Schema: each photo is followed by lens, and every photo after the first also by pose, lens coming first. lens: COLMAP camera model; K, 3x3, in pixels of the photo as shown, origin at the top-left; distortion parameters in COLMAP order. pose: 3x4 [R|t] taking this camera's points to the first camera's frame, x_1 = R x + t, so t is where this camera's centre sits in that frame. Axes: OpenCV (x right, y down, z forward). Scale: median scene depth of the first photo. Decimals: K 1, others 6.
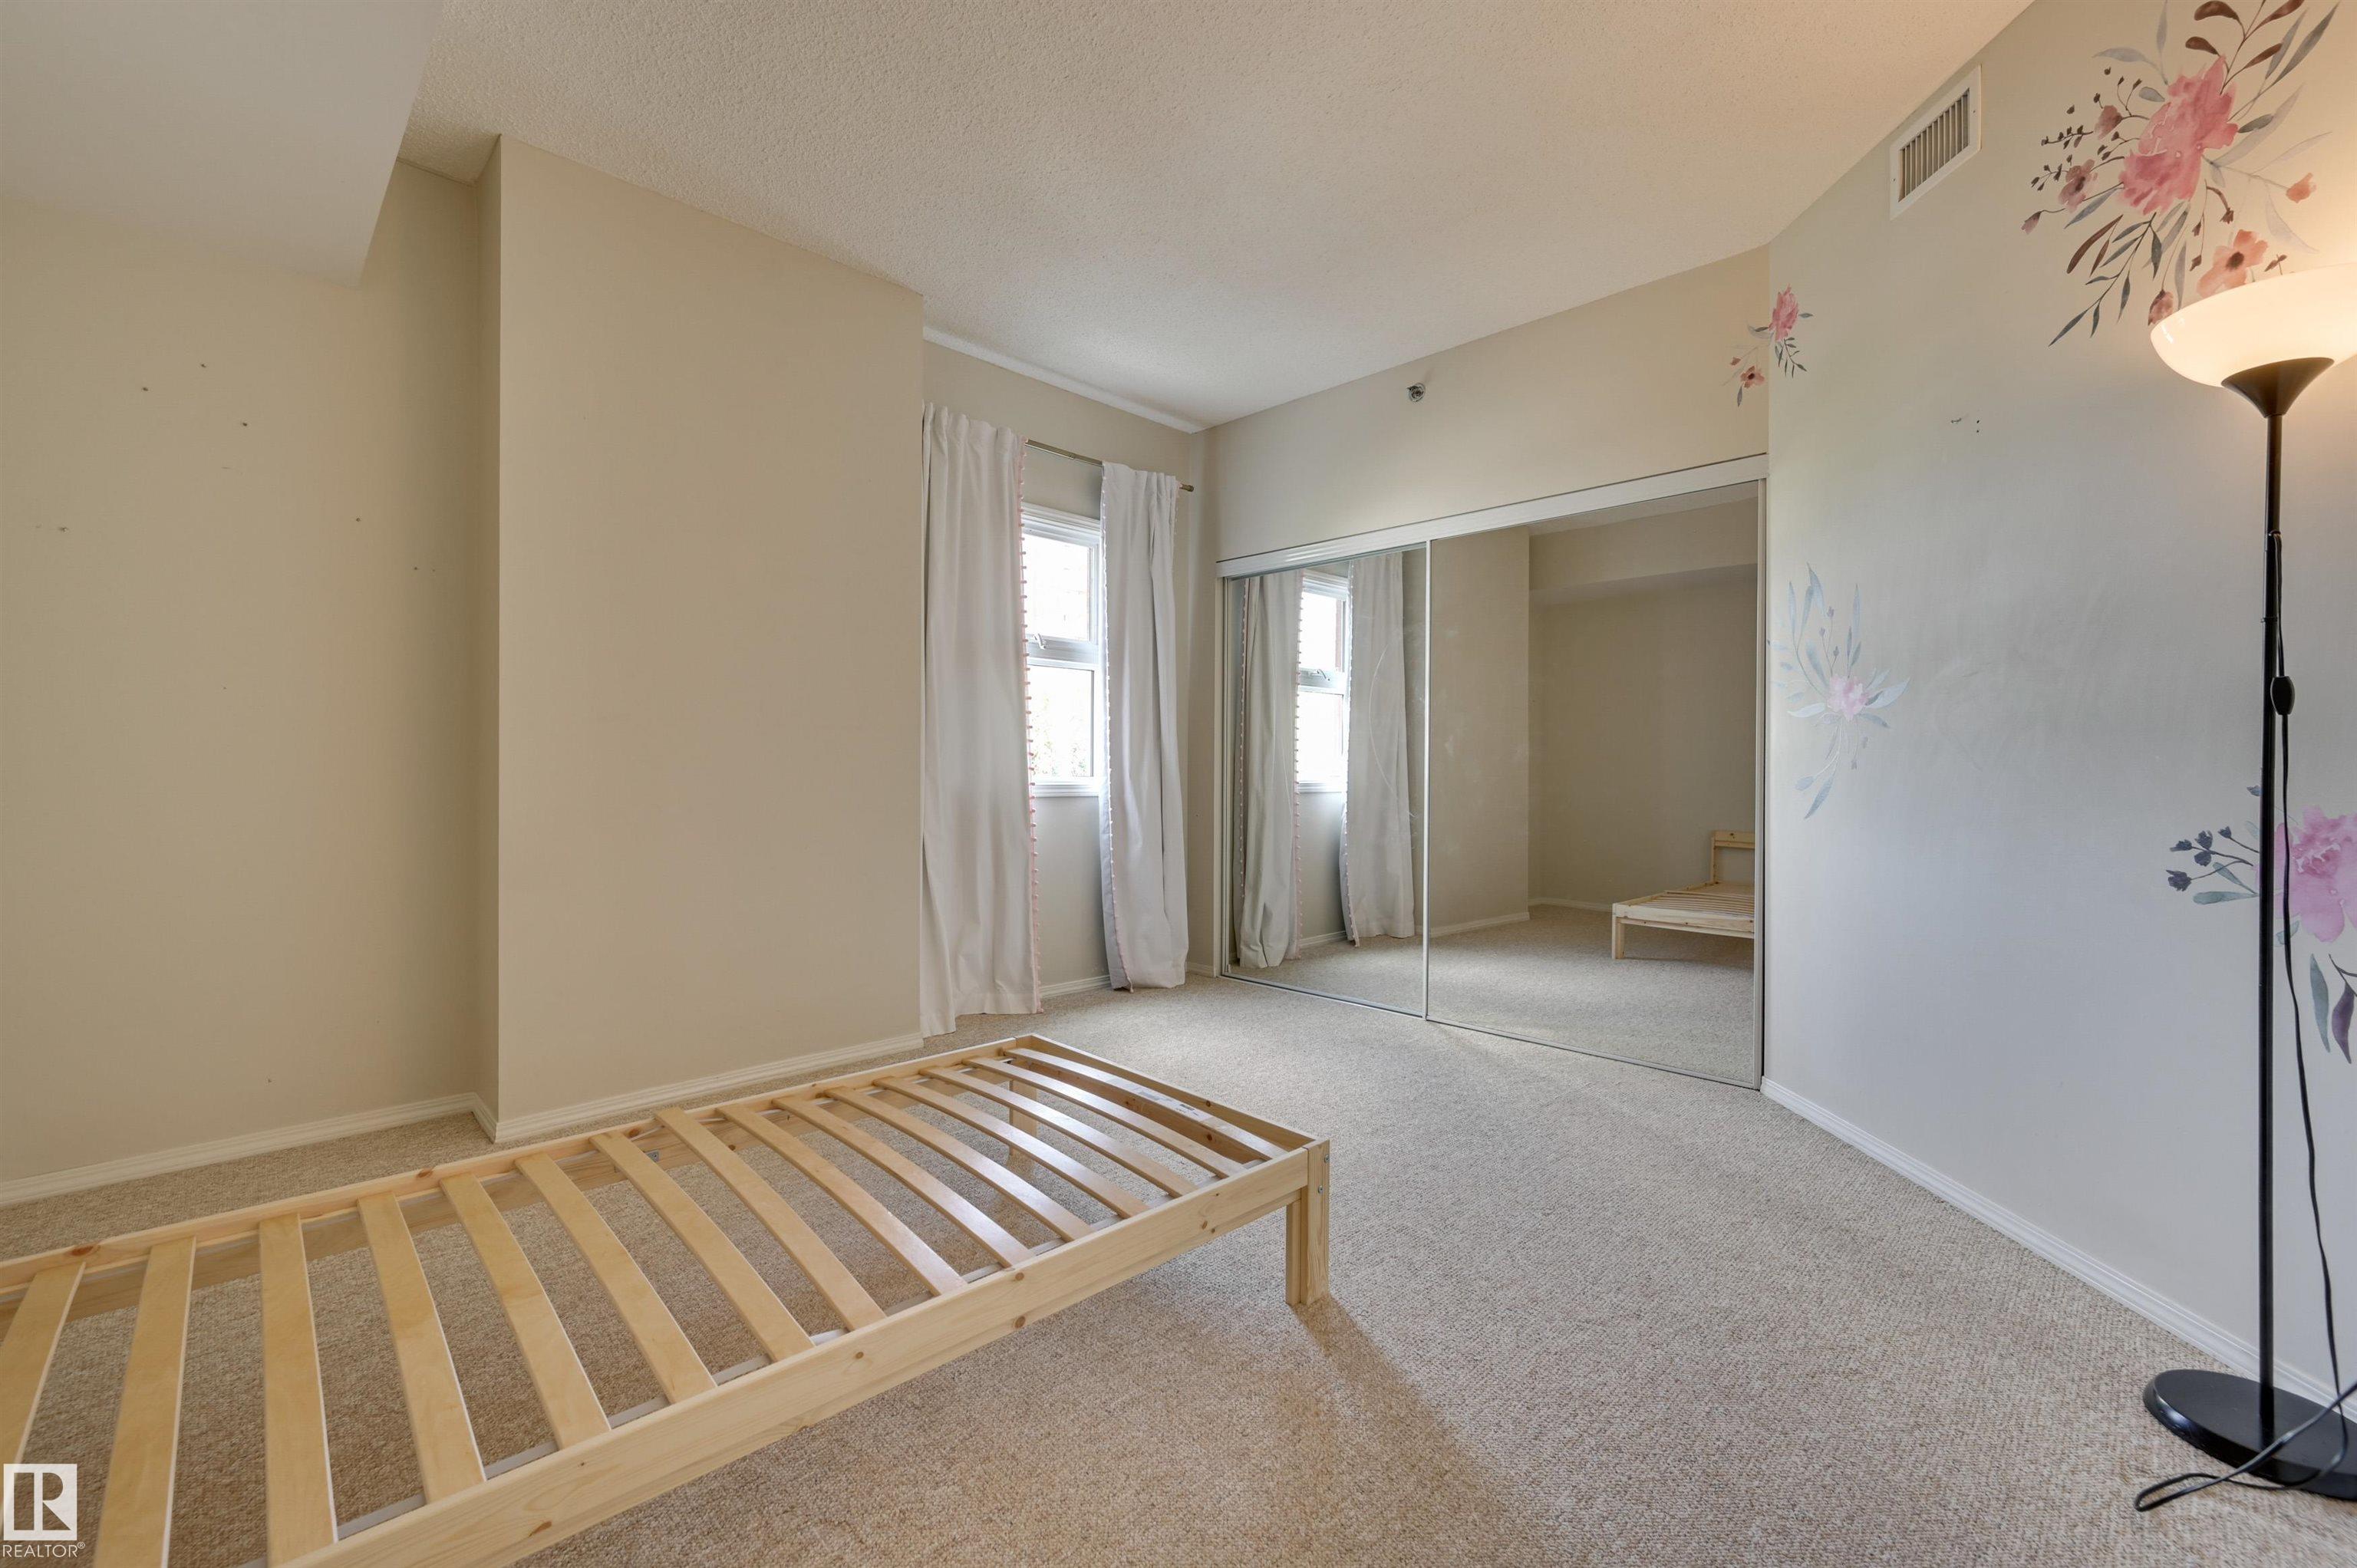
lens RADIAL K [[997.8, 0, 1181.6], [0, 997.8, 770.7], [0, 0, 1]] dist [0.000552, 0.000034]
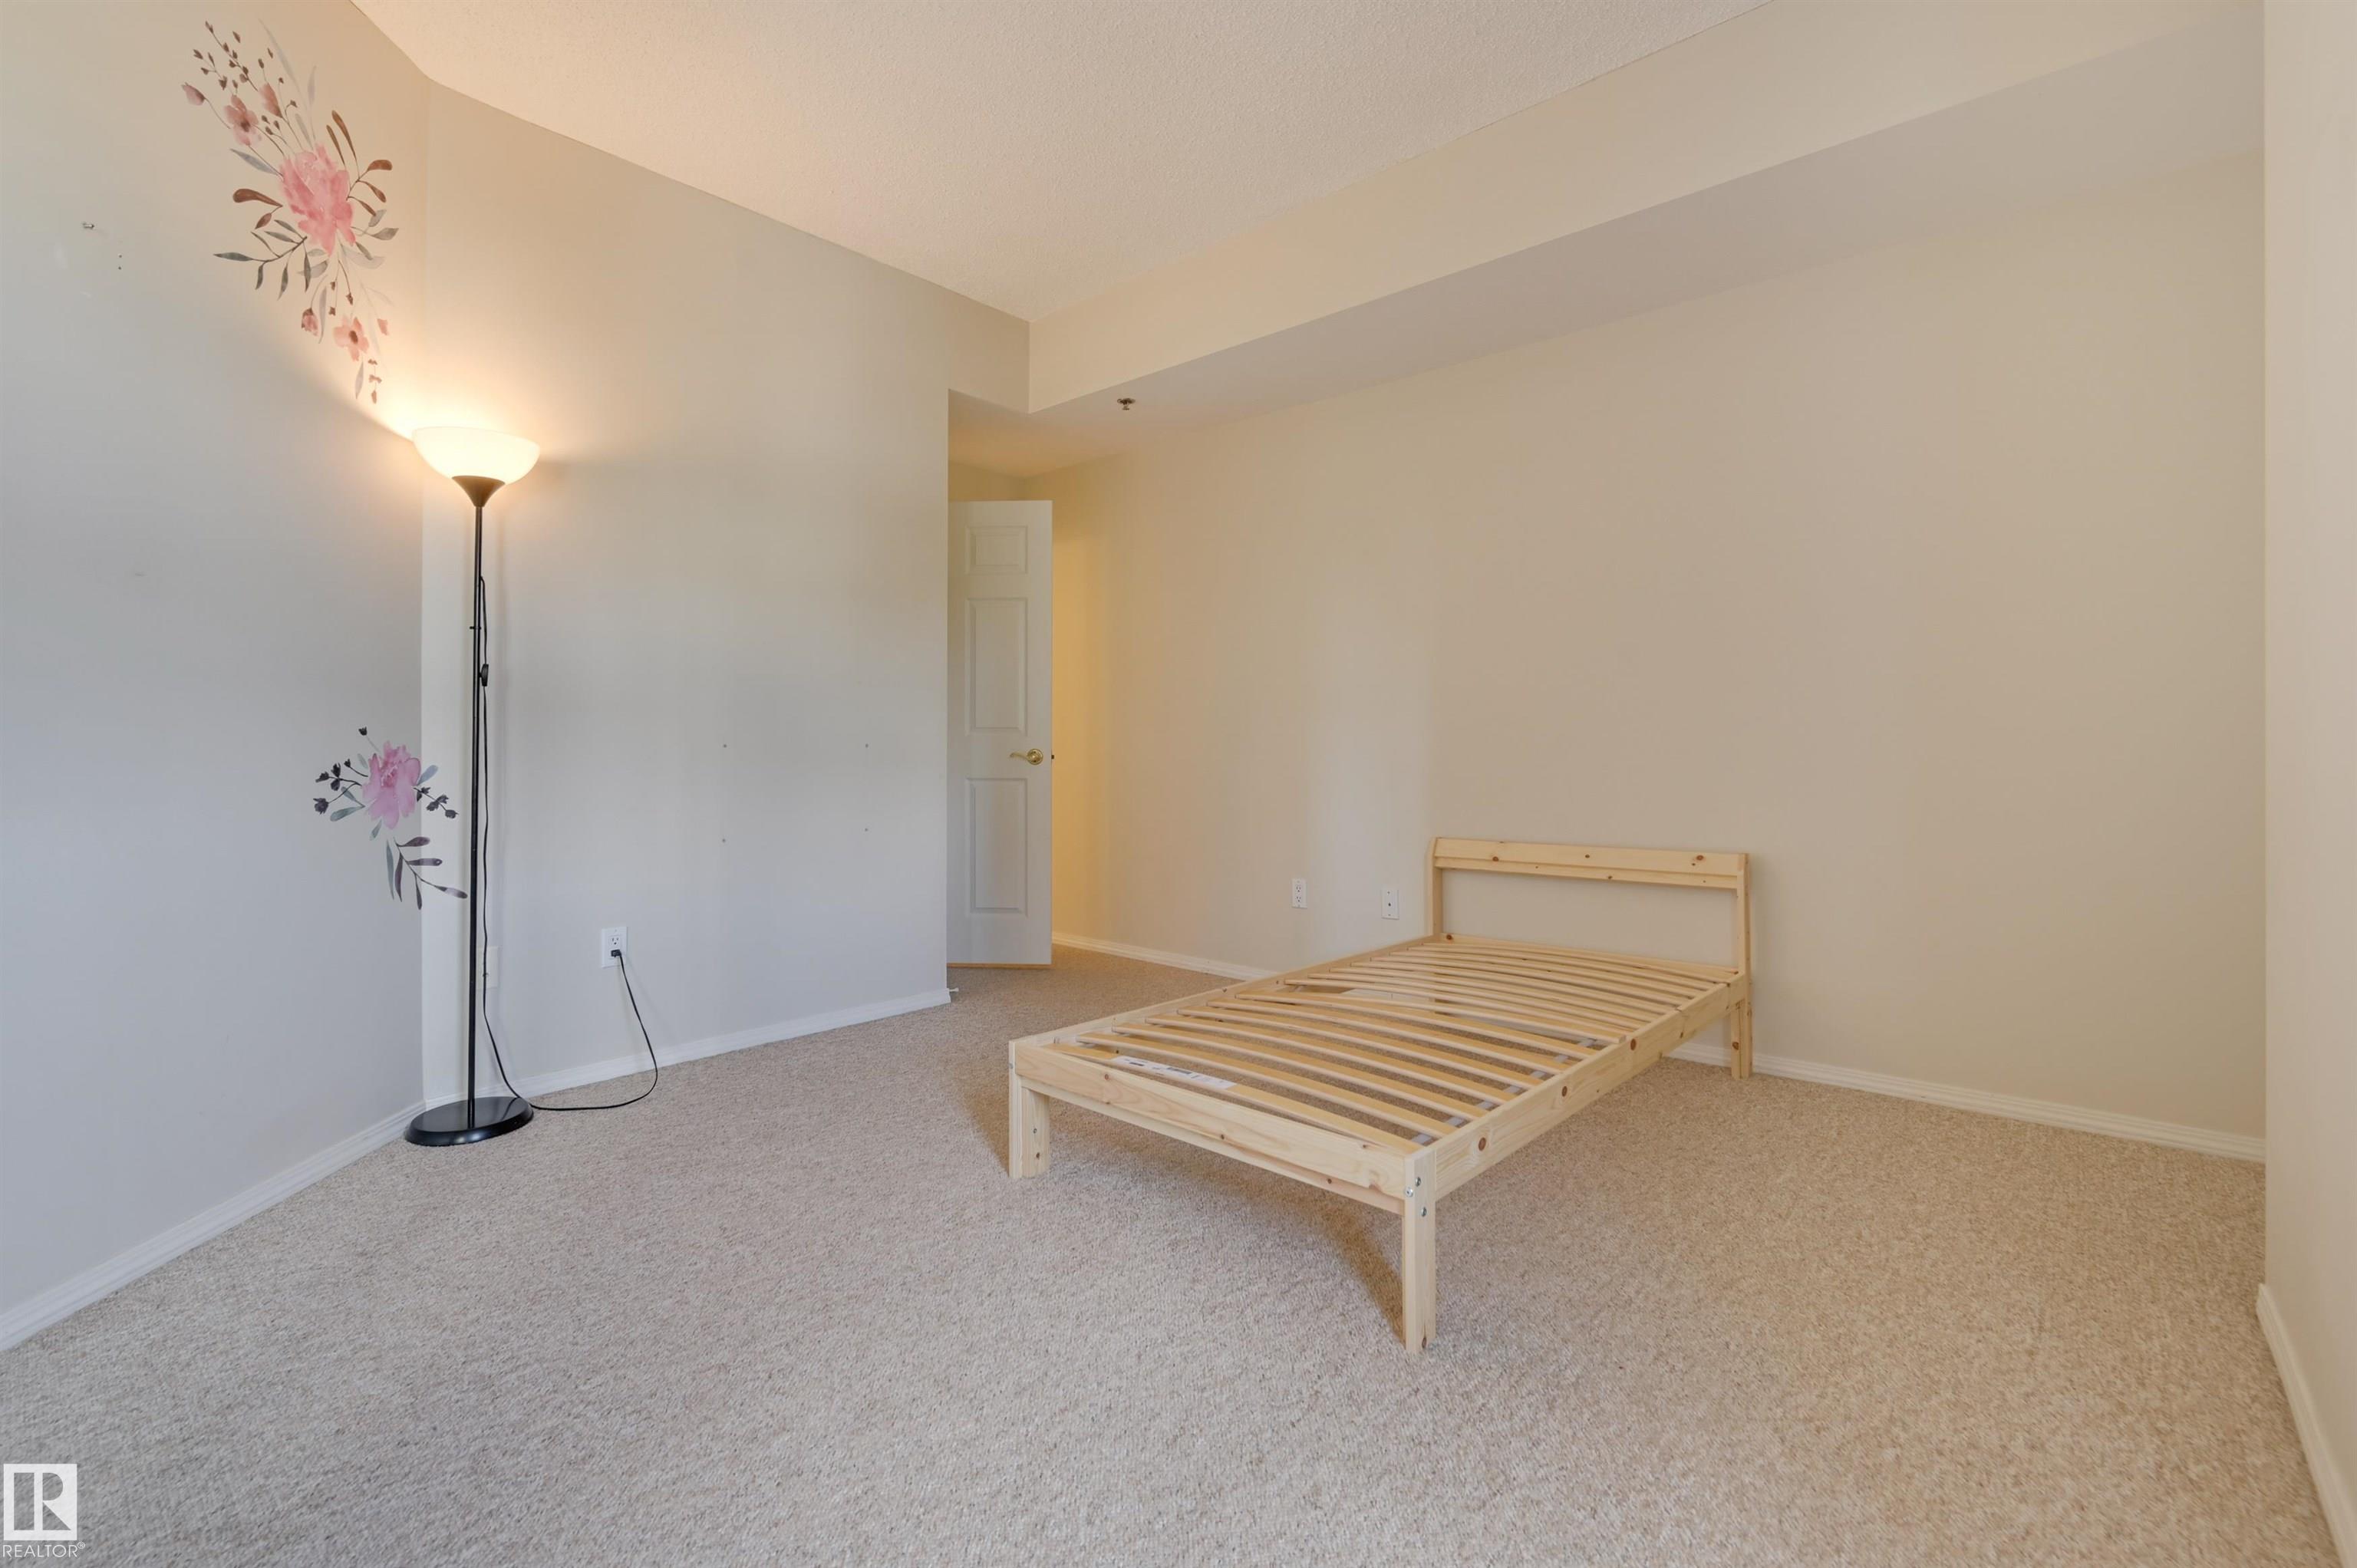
lens RADIAL K [[997.8, 0, 1175.9], [0, 997.8, 765.7], [0, 0, 1]] dist [0.000552, 0.000034]
pose [[-0.996409, 0.002395, -0.084638, 0.058617], [0.000640, 0.999784, 0.020755, 0.037270], [0.084670, 0.020626, -0.996196, 2.362929]]
